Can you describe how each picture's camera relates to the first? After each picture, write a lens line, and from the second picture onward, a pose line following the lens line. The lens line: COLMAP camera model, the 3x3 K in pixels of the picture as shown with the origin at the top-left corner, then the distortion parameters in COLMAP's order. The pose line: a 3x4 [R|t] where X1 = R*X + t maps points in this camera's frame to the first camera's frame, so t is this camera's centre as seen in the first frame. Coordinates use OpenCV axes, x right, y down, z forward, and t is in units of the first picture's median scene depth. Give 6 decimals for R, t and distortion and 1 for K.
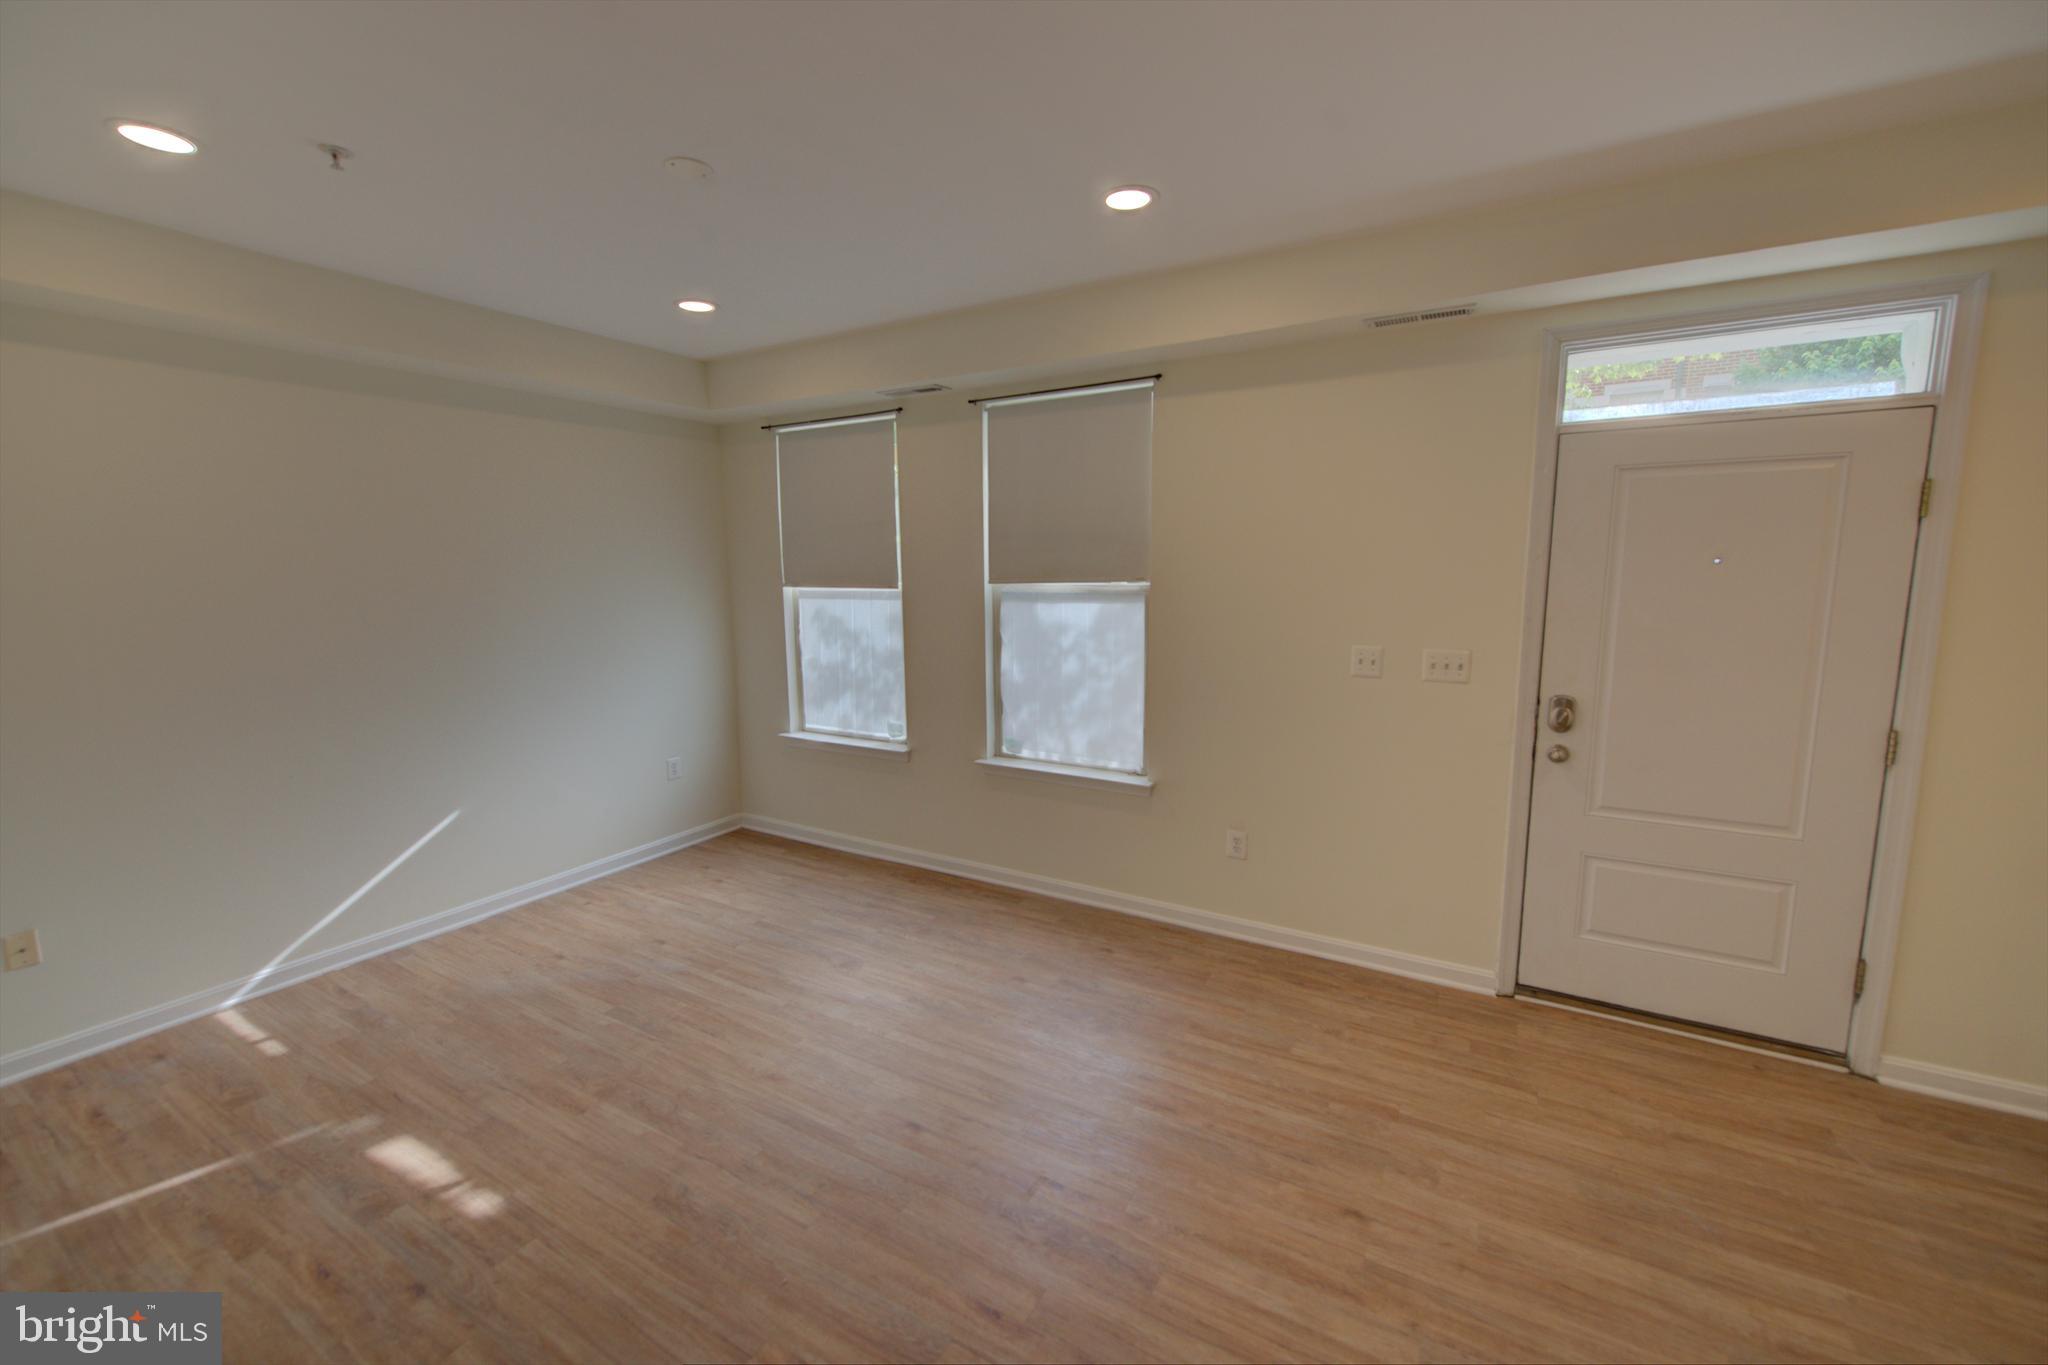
lens RADIAL K [[807.1, 0, 1033.3], [0, 807.1, 677.4], [0, 0, 1]] dist [-0.002261, -0.000748]
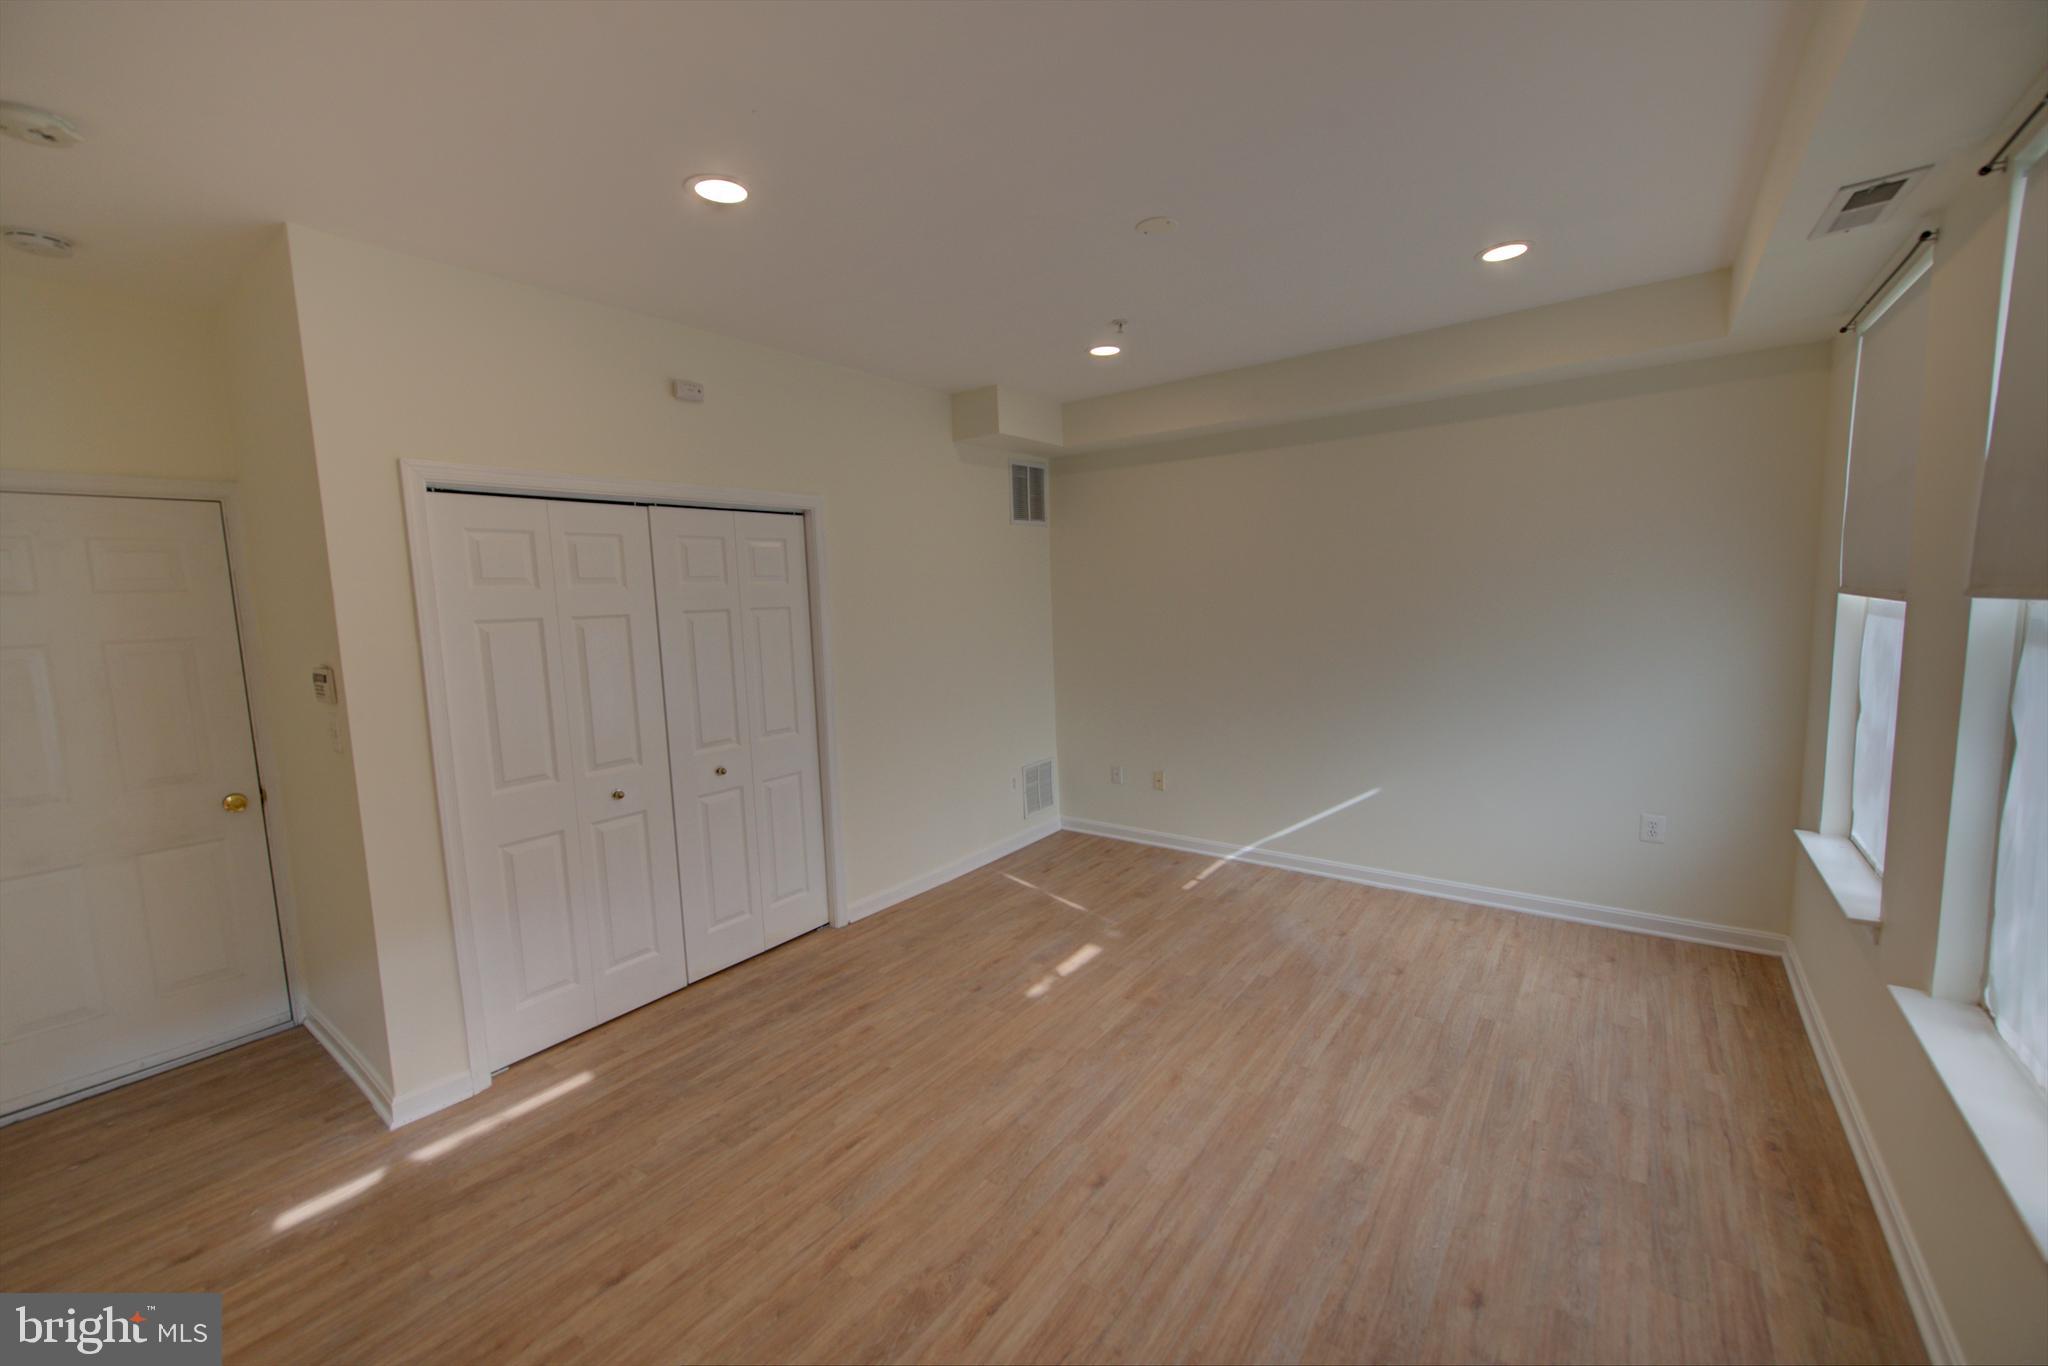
lens RADIAL K [[807.1, 0, 1026.3], [0, 807.1, 684.3], [0, 0, 1]] dist [-0.002261, -0.000748]
pose [[-0.118820, 0.126793, -0.984787, 0.622744], [-0.099992, 0.985243, 0.138916, -0.118451], [0.987868, 0.114977, -0.104388, 0.827588]]
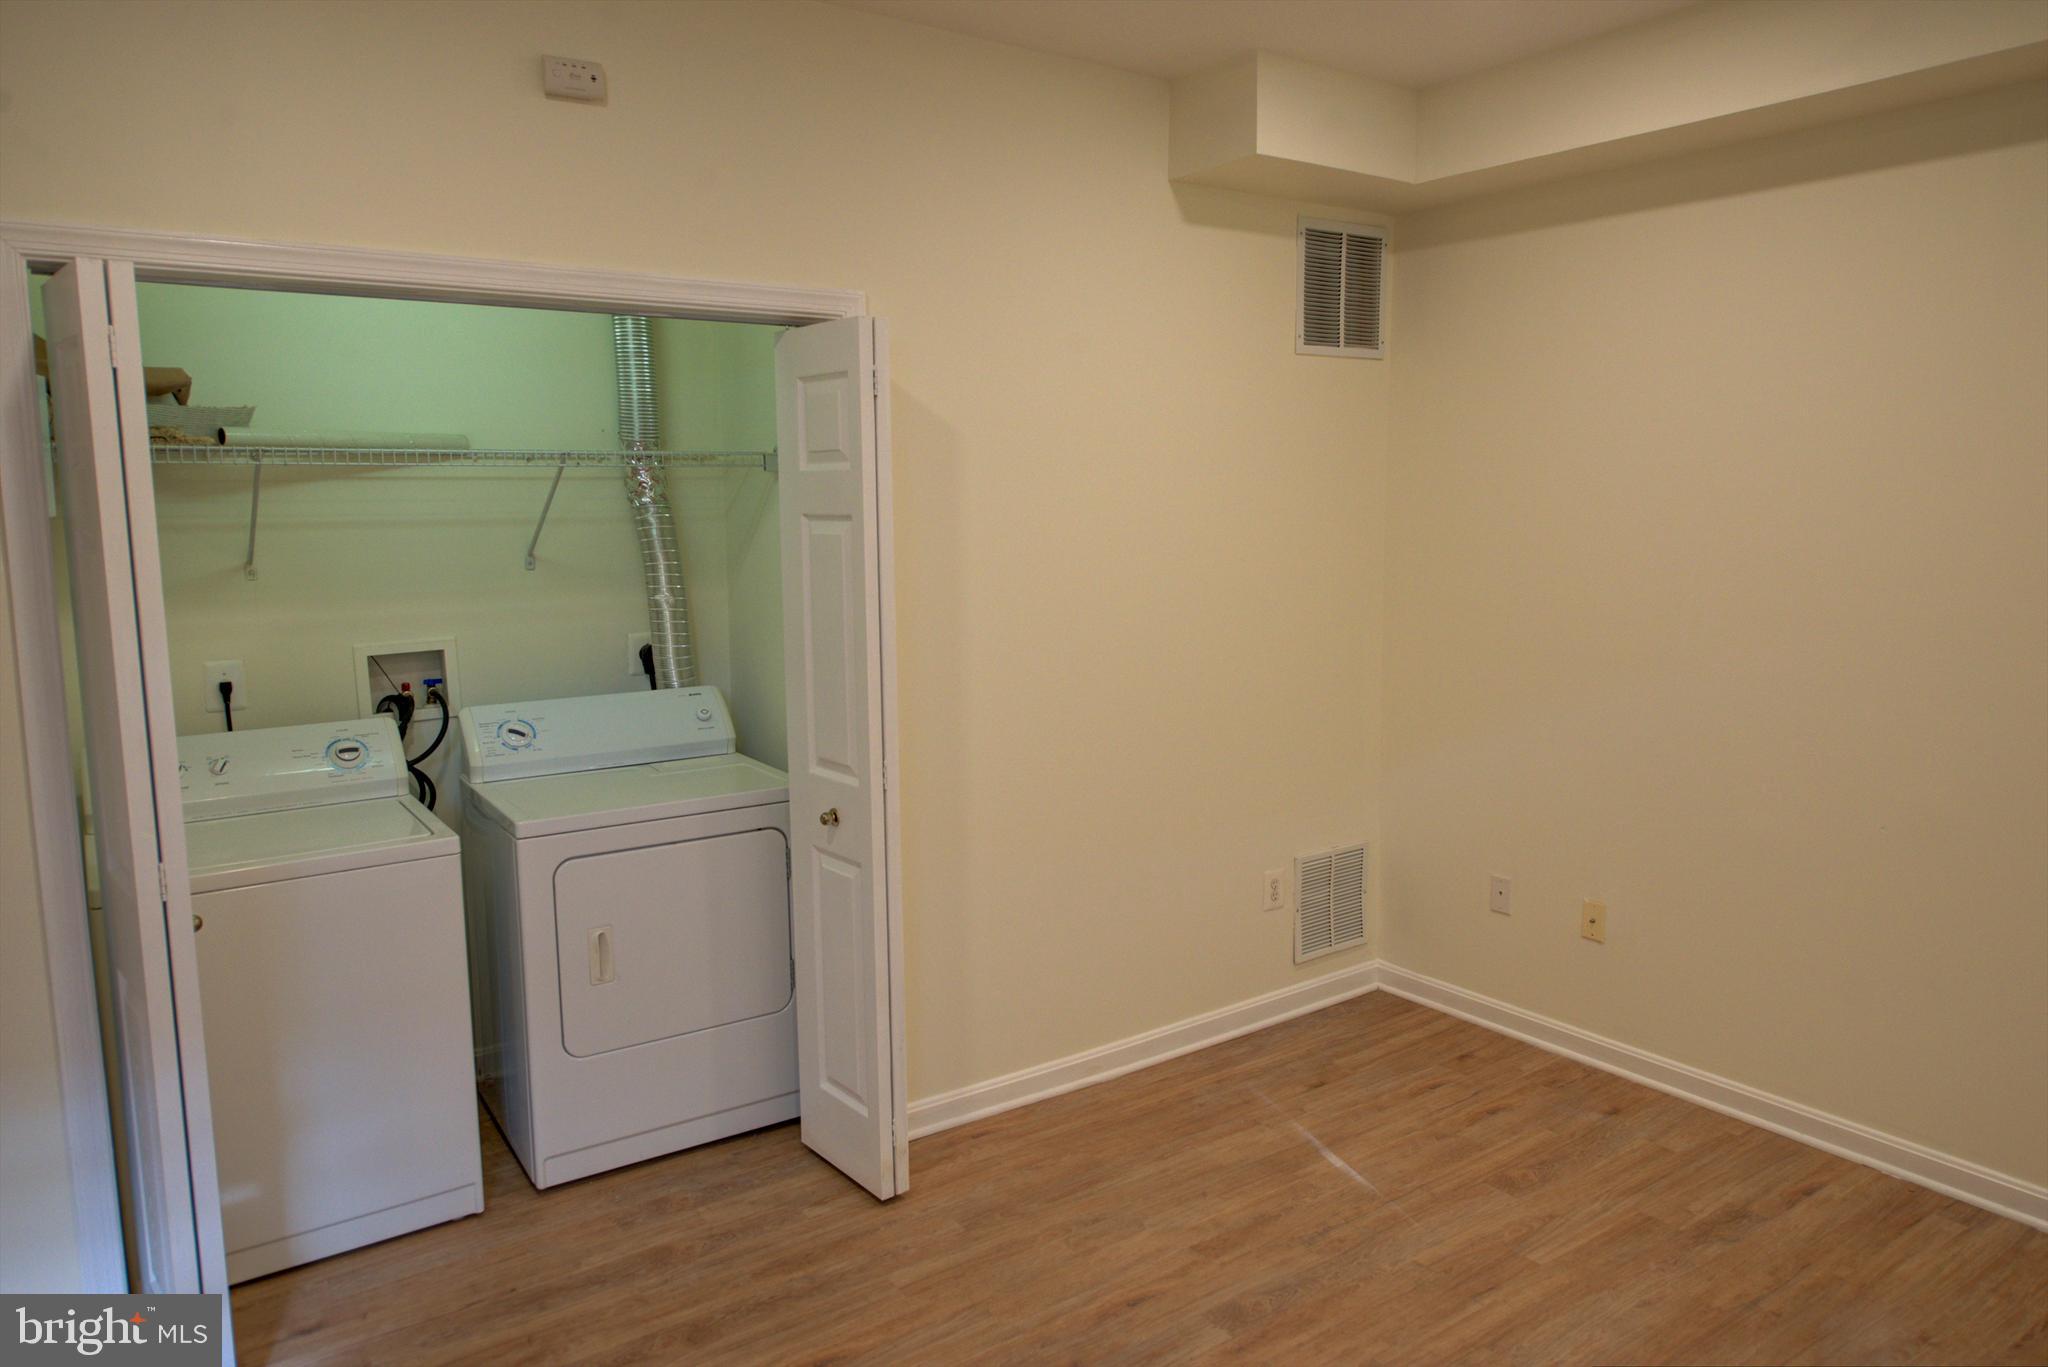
lens RADIAL K [[1351.0, 0, 1029.0], [0, 1351.0, 684.1], [0, 0, 1]] dist [-0.006174, 0.003889]
pose [[-0.415934, 0.137670, -0.898914, 0.268049], [-0.109659, 0.973669, 0.199859, -0.131242], [0.902759, 0.181702, -0.389885, 0.933584]]
